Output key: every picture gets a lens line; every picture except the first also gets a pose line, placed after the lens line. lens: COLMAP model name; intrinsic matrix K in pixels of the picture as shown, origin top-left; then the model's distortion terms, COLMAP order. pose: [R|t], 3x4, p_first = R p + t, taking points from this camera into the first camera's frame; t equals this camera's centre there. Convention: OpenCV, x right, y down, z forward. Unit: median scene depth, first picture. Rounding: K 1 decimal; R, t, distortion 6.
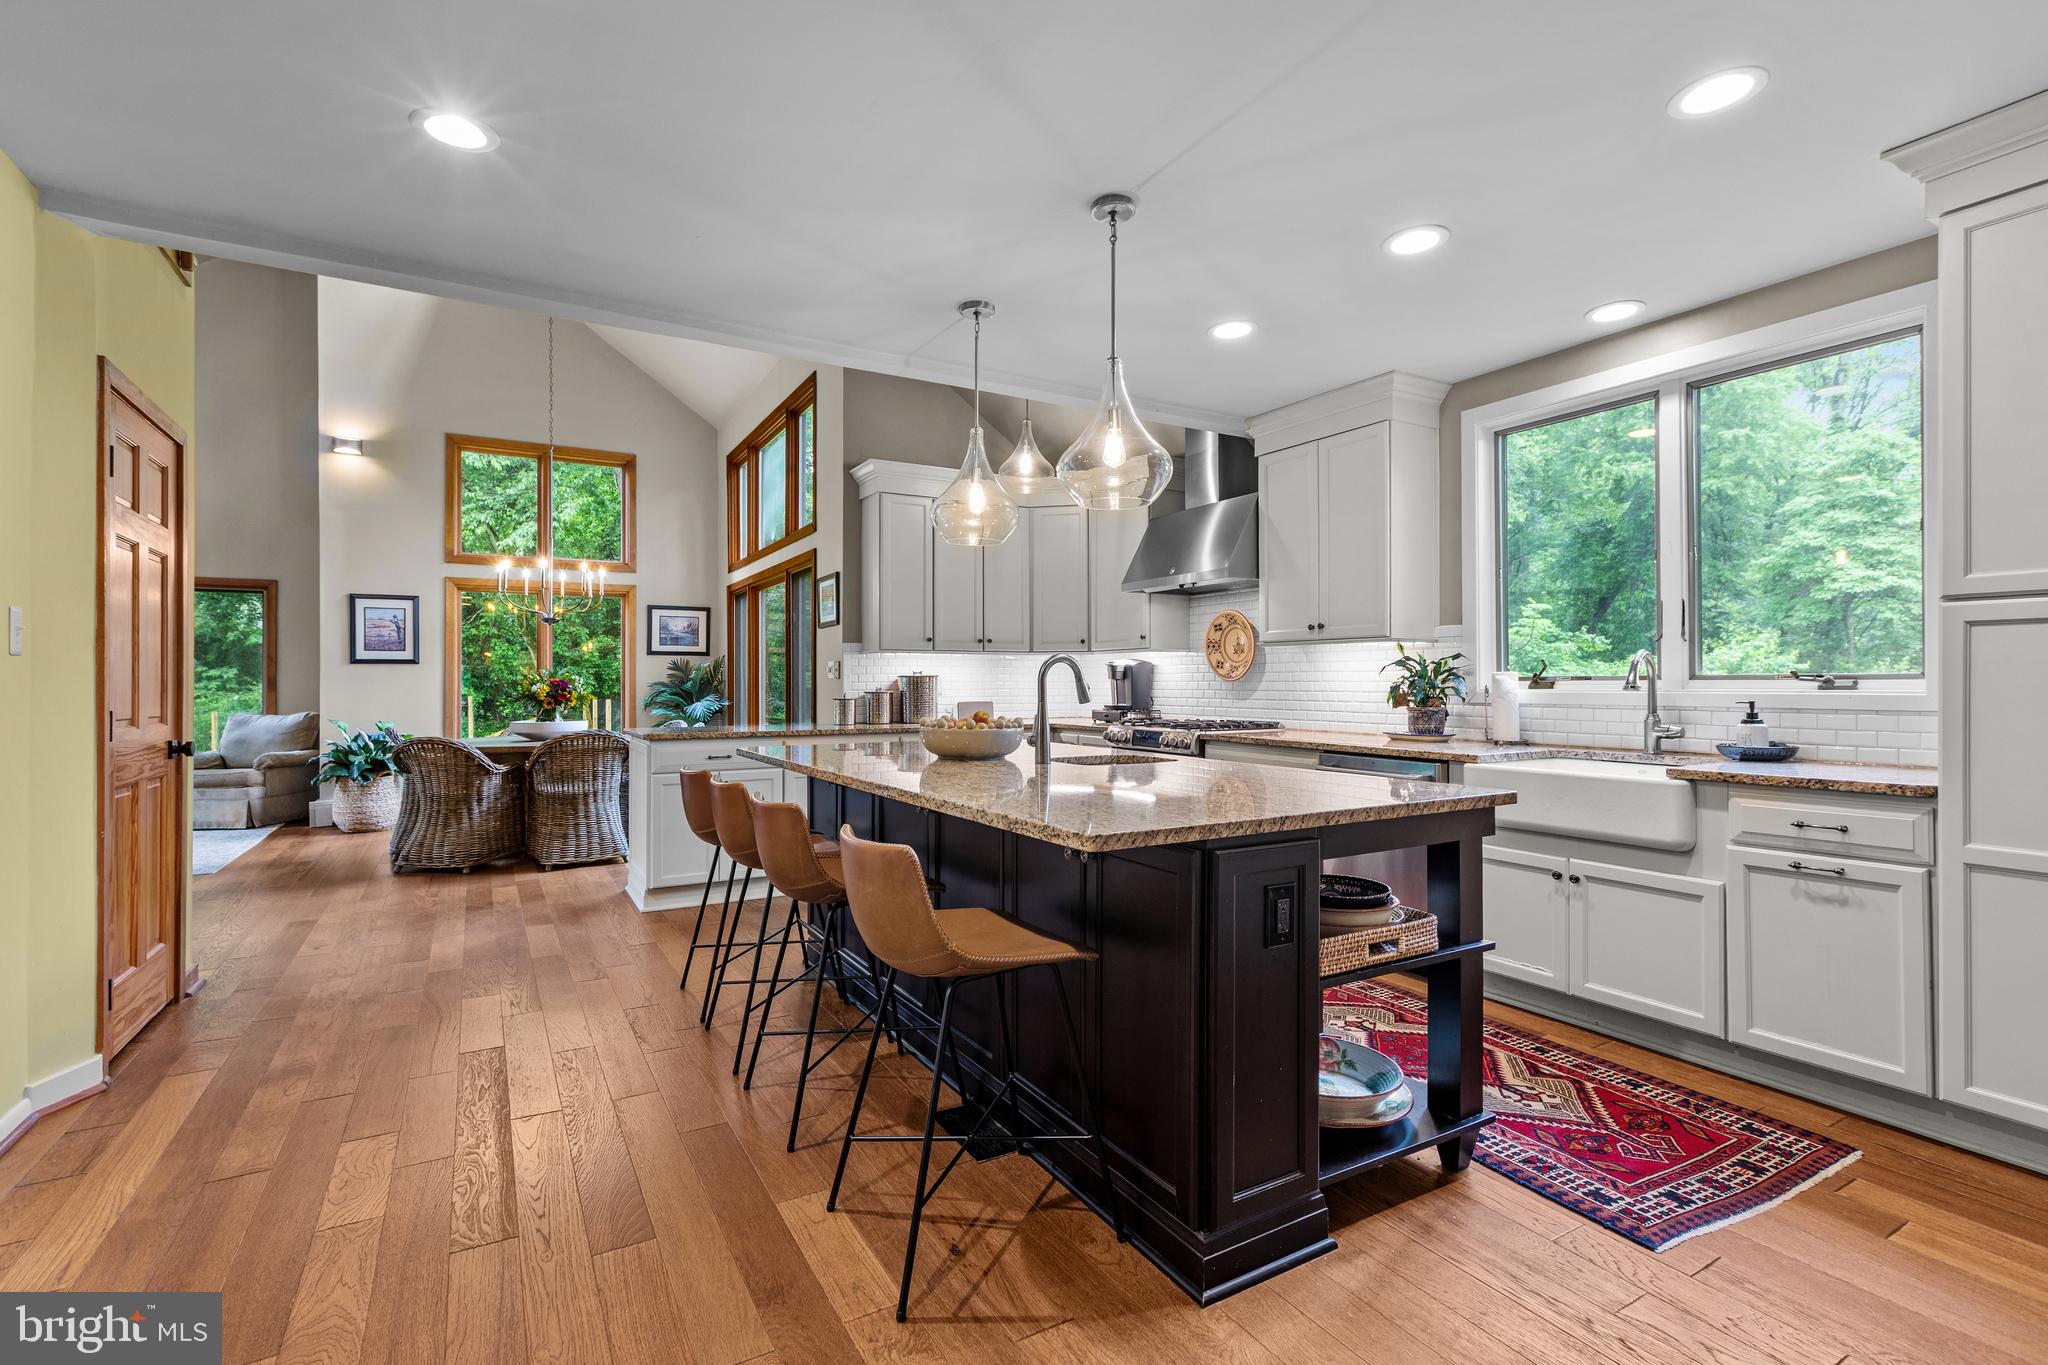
lens RADIAL K [[921.0, 0, 1041.9], [0, 921.0, 679.6], [0, 0, 1]] dist [0.001521, -0.000302]
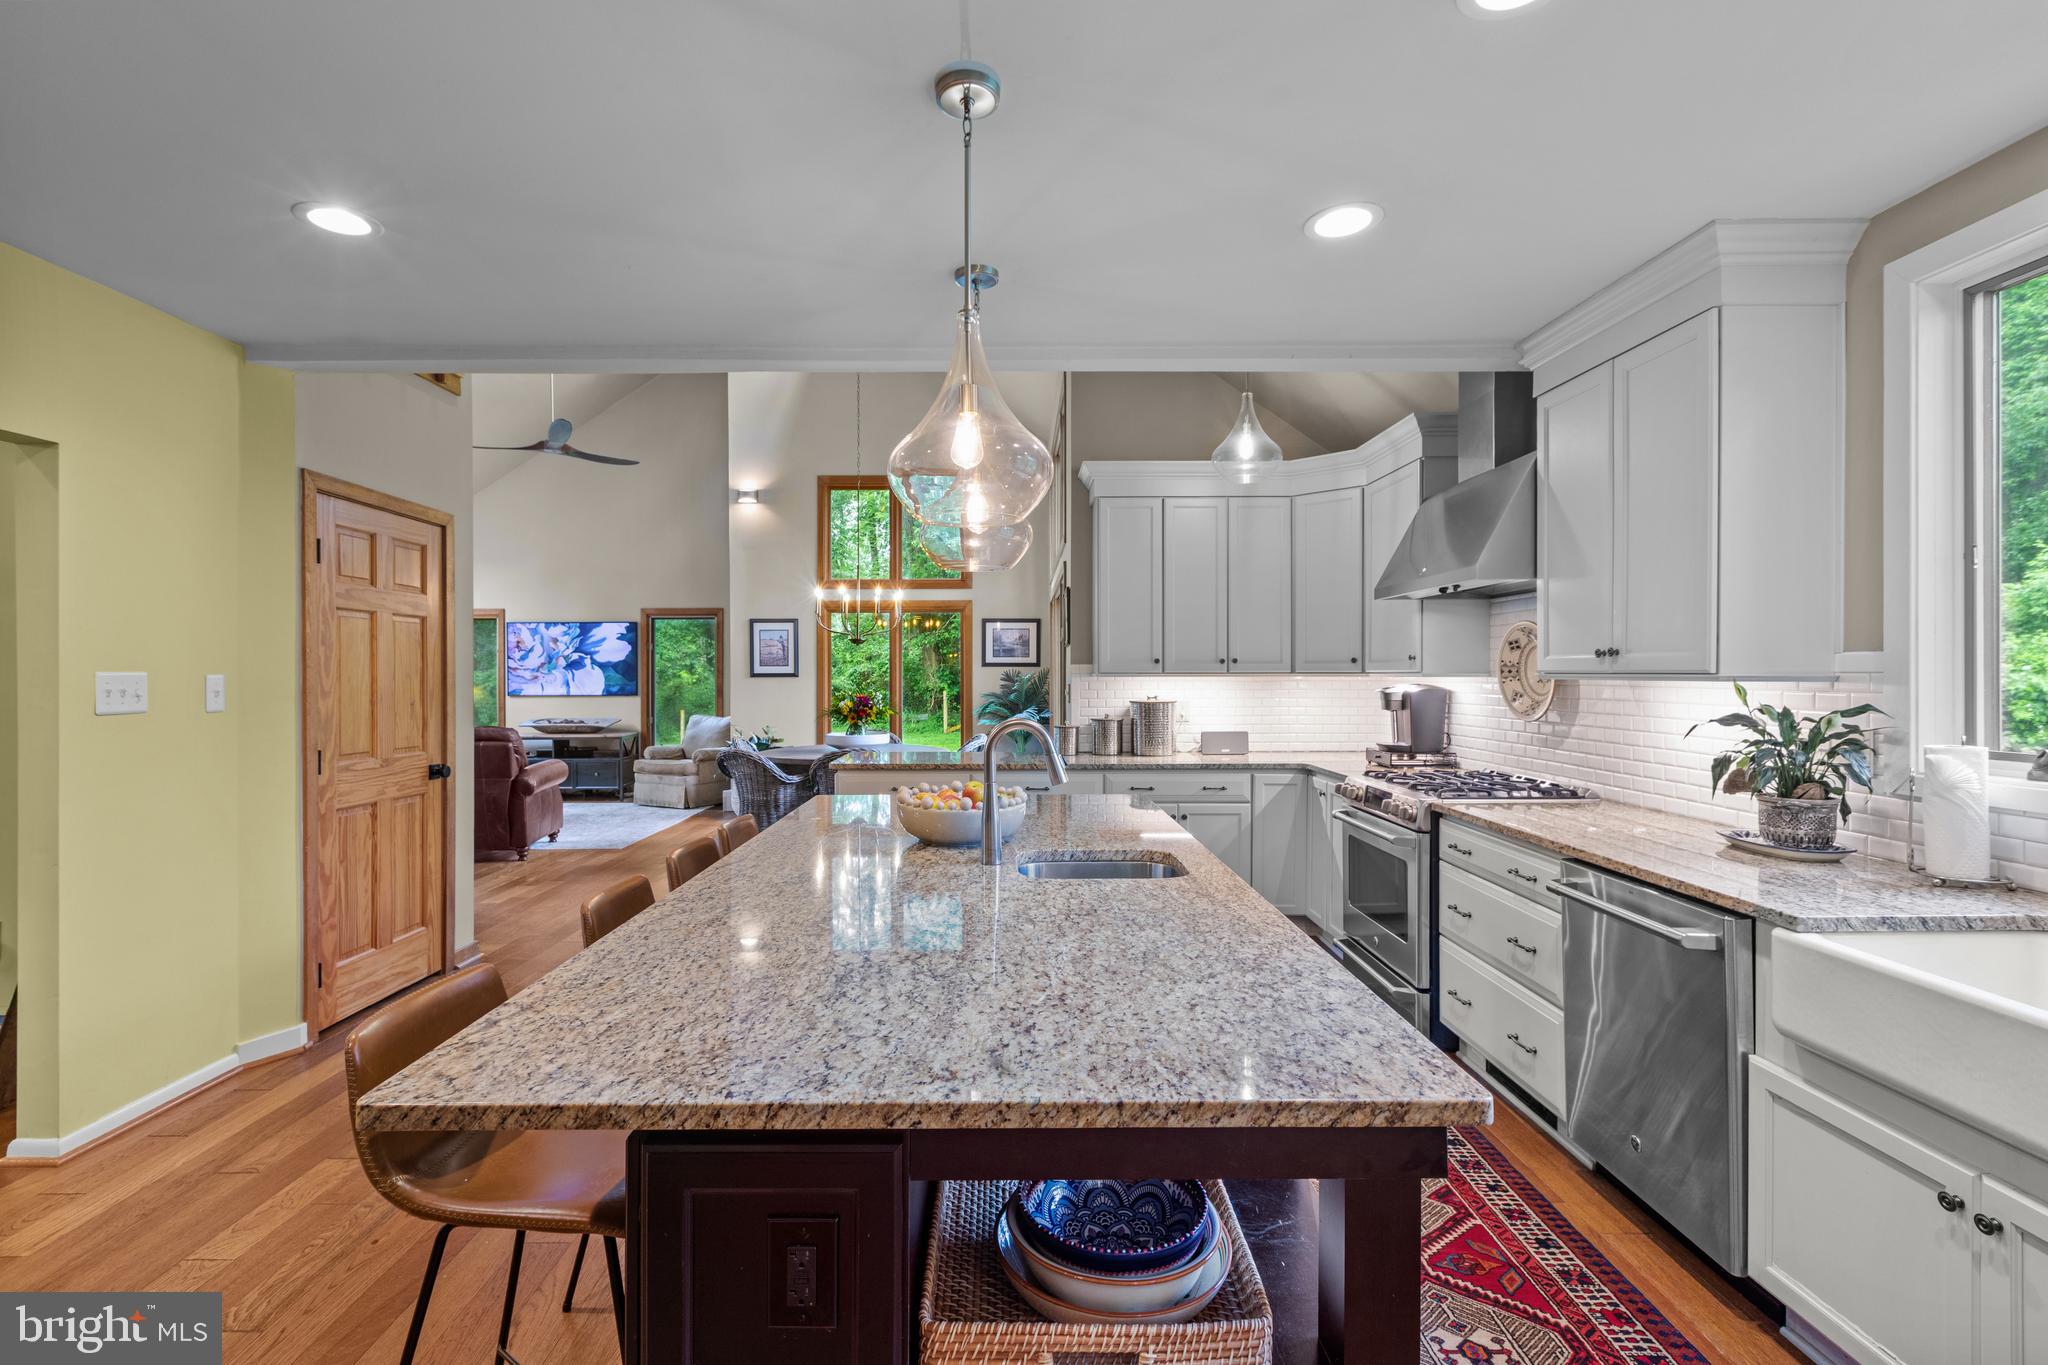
lens RADIAL K [[921.0, 0, 1015.5], [0, 921.0, 680.7], [0, 0, 1]] dist [0.001521, -0.000302]
pose [[0.862420, 0.005738, -0.506161, 0.217389], [-0.000207, 0.999940, 0.010983, -0.036591], [0.506193, -0.009368, 0.862369, 0.195559]]
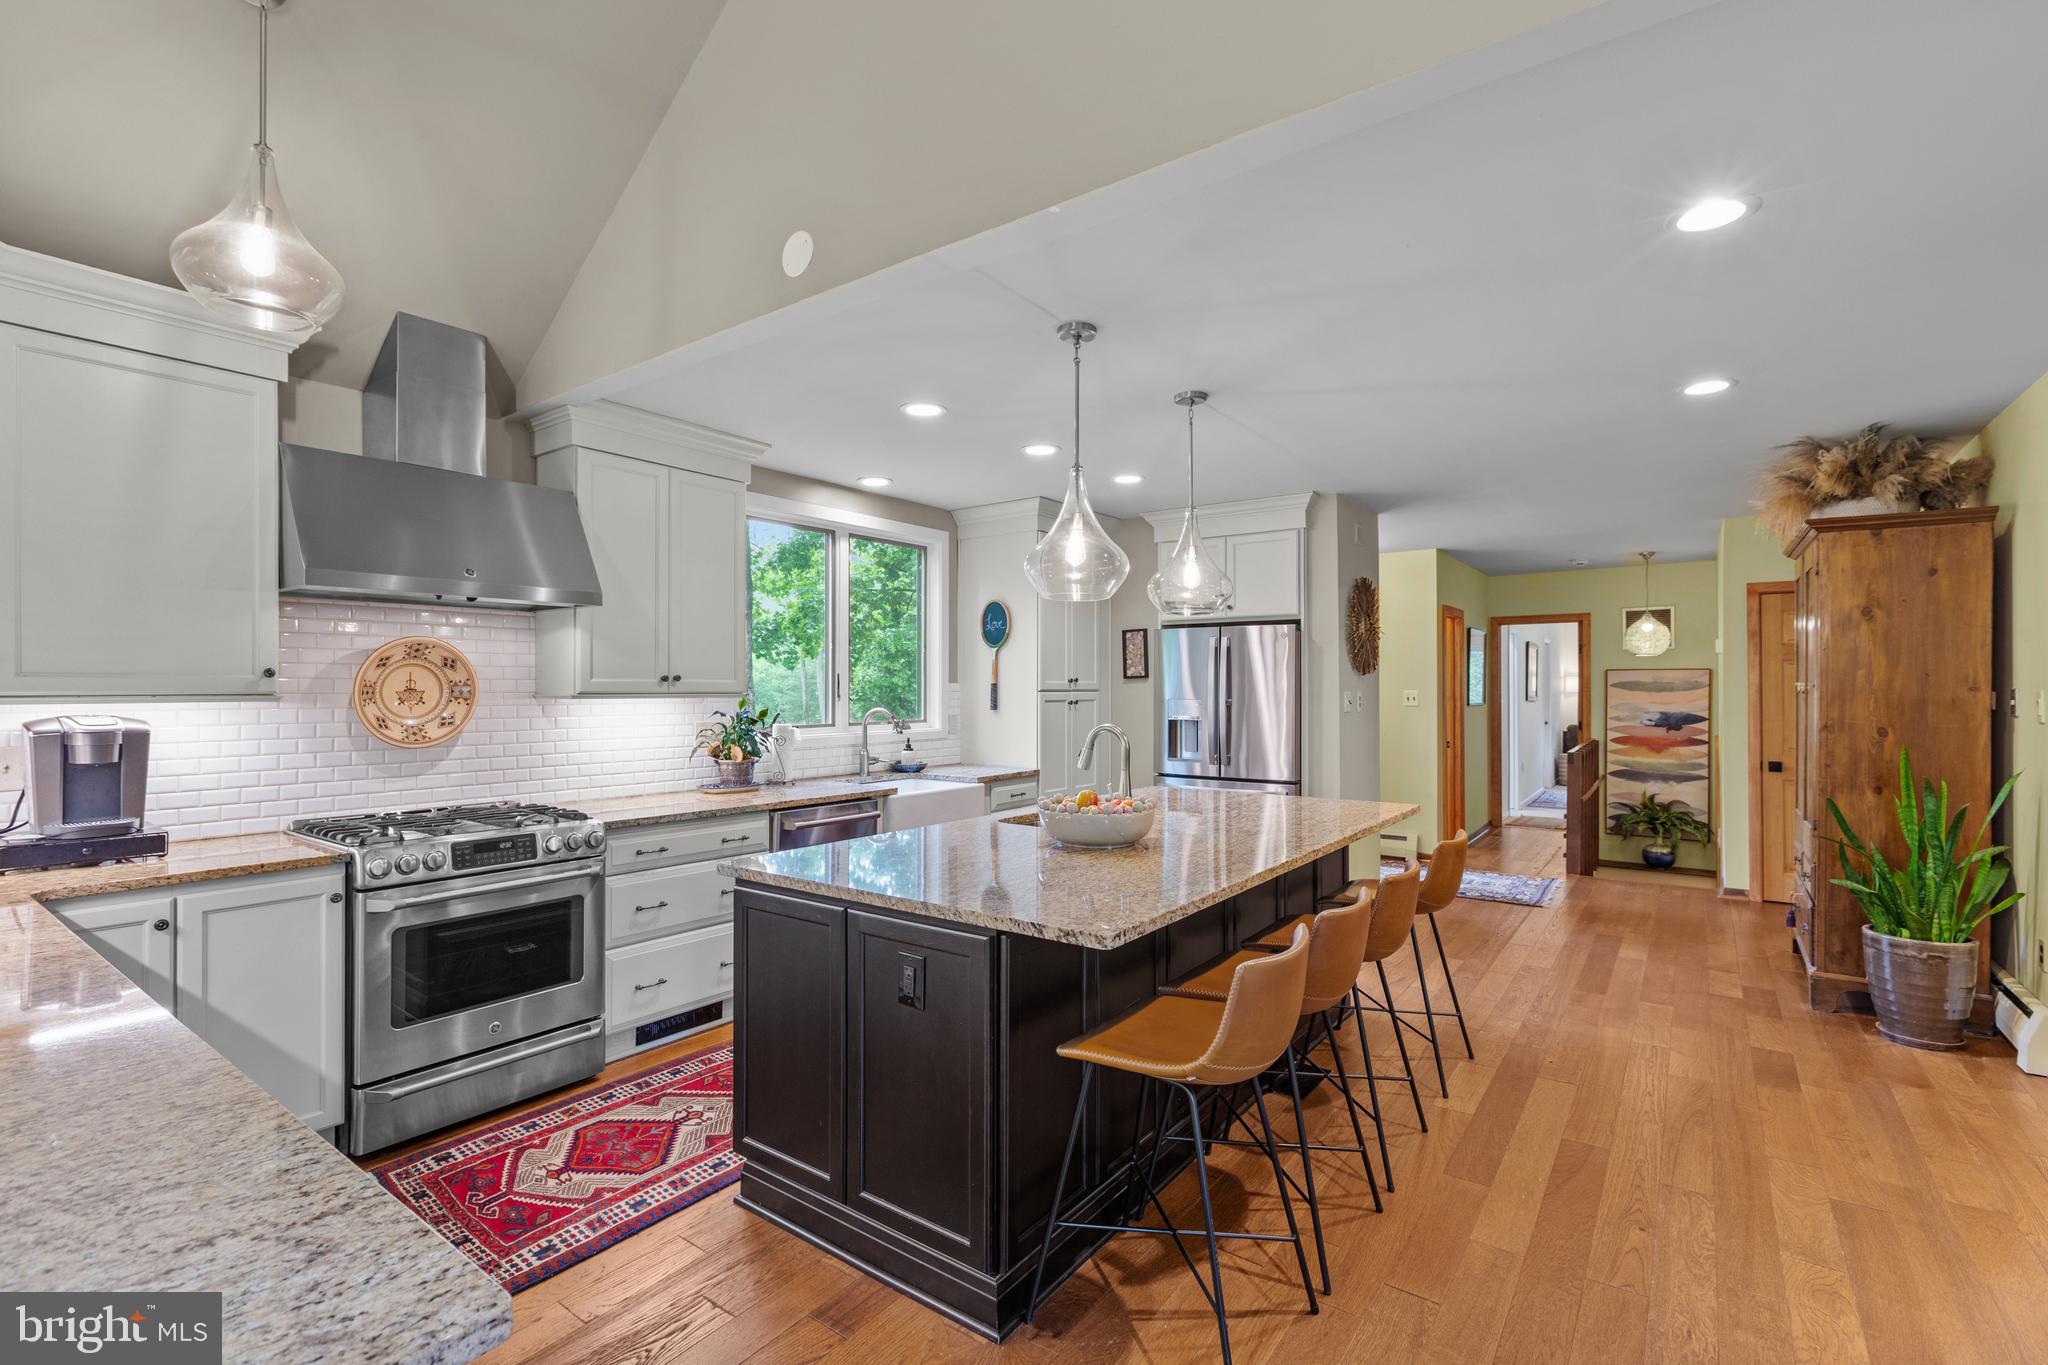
lens RADIAL K [[921.0, 0, 990.5], [0, 921.0, 688.7], [0, 0, 1]] dist [0.001521, -0.000302]
pose [[-0.366170, 0.003955, 0.930540, -0.513844], [0.000615, 0.999992, -0.004008, -0.035693], [-0.930548, -0.000895, -0.366169, 0.842033]]
